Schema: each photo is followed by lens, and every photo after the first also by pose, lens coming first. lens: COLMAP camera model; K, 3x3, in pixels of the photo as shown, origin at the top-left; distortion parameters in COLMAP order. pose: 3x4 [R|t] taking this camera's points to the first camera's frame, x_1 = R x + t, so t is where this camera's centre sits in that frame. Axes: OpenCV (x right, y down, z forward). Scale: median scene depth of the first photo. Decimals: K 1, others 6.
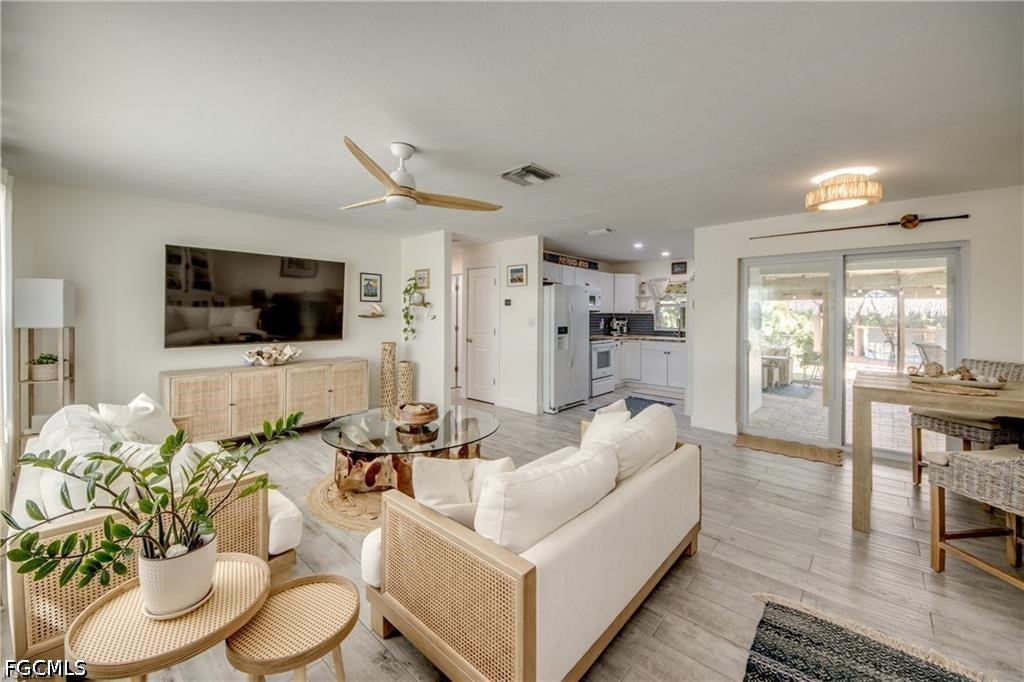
lens RADIAL K [[395.0, 0, 523.8], [0, 395.0, 316.2], [0, 0, 1]] dist [0.033146, -0.027065]
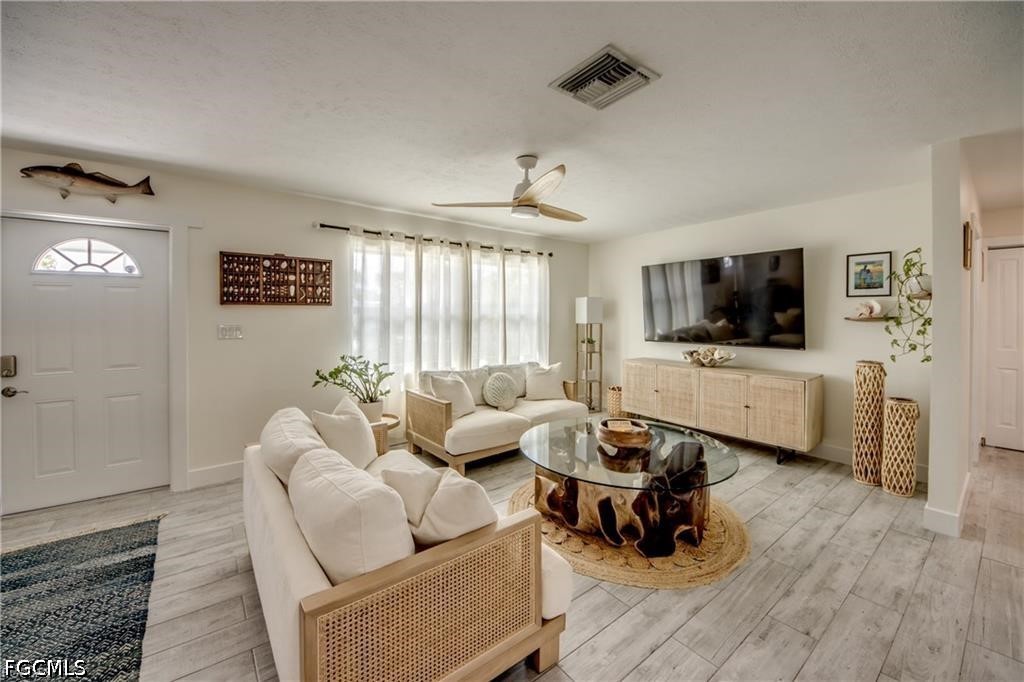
lens RADIAL K [[395.0, 0, 523.8], [0, 395.0, 316.2], [0, 0, 1]] dist [0.033146, -0.027065]
pose [[-0.201793, -0.006002, -0.979410, 0.358312], [-0.007840, 0.999959, -0.004512, 0.002483], [0.979397, 0.006768, -0.201831, 0.575599]]
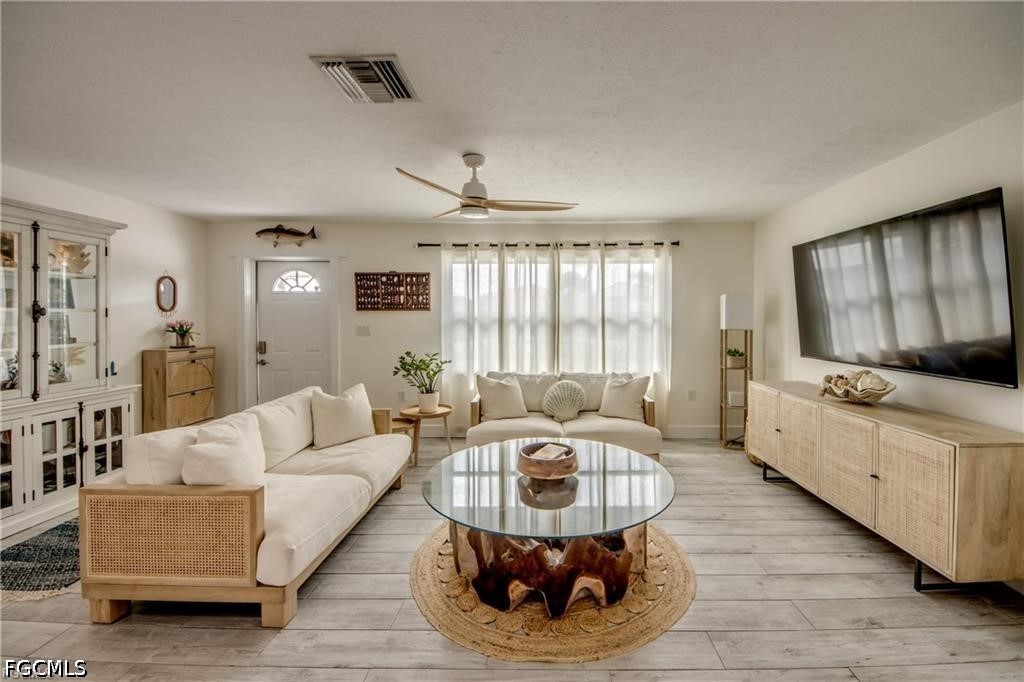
lens RADIAL K [[421.1, 0, 540.9], [0, 421.1, 321.2], [0, 0, 1]] dist [0.040005, -0.034579]
pose [[-0.771950, -0.003740, -0.635672, 0.135400], [-0.009946, 0.999931, 0.006195, -0.001607], [0.635606, 0.011104, -0.771934, 0.926868]]
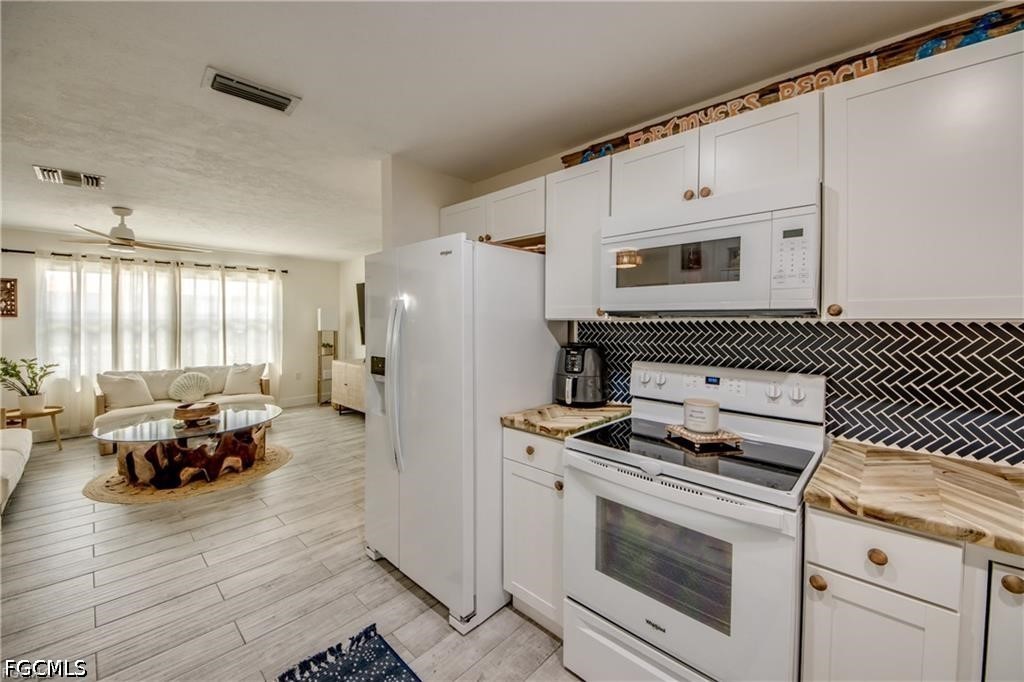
lens RADIAL K [[405.5, 0, 524.9], [0, 405.5, 320.4], [0, 0, 1]] dist [-0.000618, -0.008749]
pose [[-0.052023, -0.007114, -0.998621, 0.509535], [-0.005318, 0.999962, -0.006847, -0.008363], [0.998632, 0.004954, -0.052059, 1.188820]]
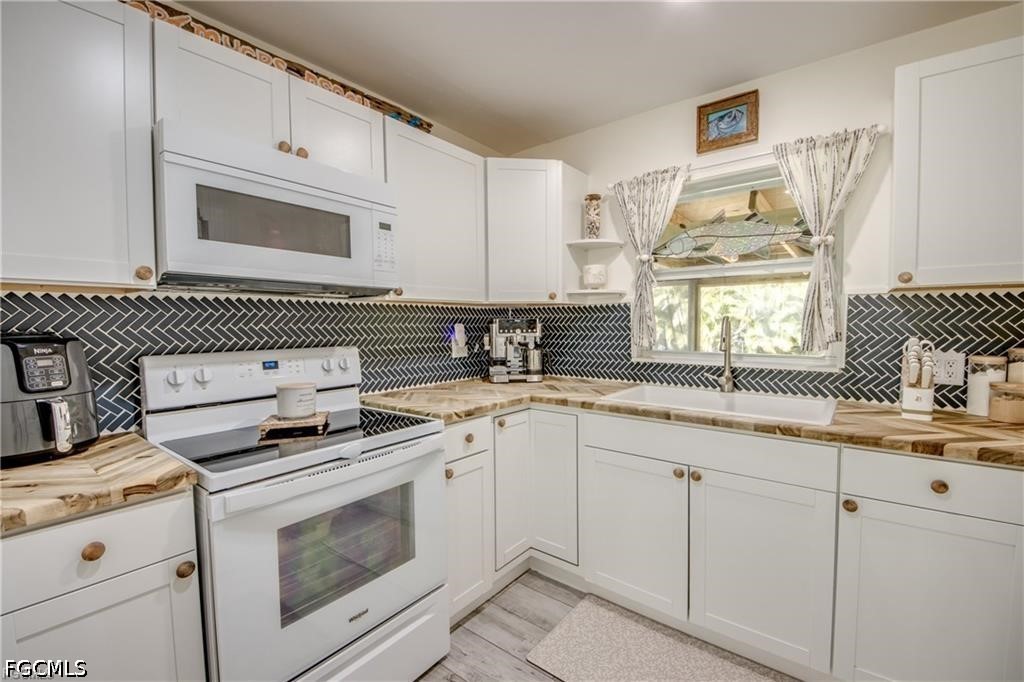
lens RADIAL K [[447.4, 0, 512.0], [0, 447.4, 341.0], [0, 0, 1]] dist [0.020920, -0.022843]
pose [[0.999208, -0.016489, 0.036221, 0.338795], [0.015053, 0.999103, 0.039587, 0.009532], [-0.036842, -0.039011, 0.998559, 0.999654]]
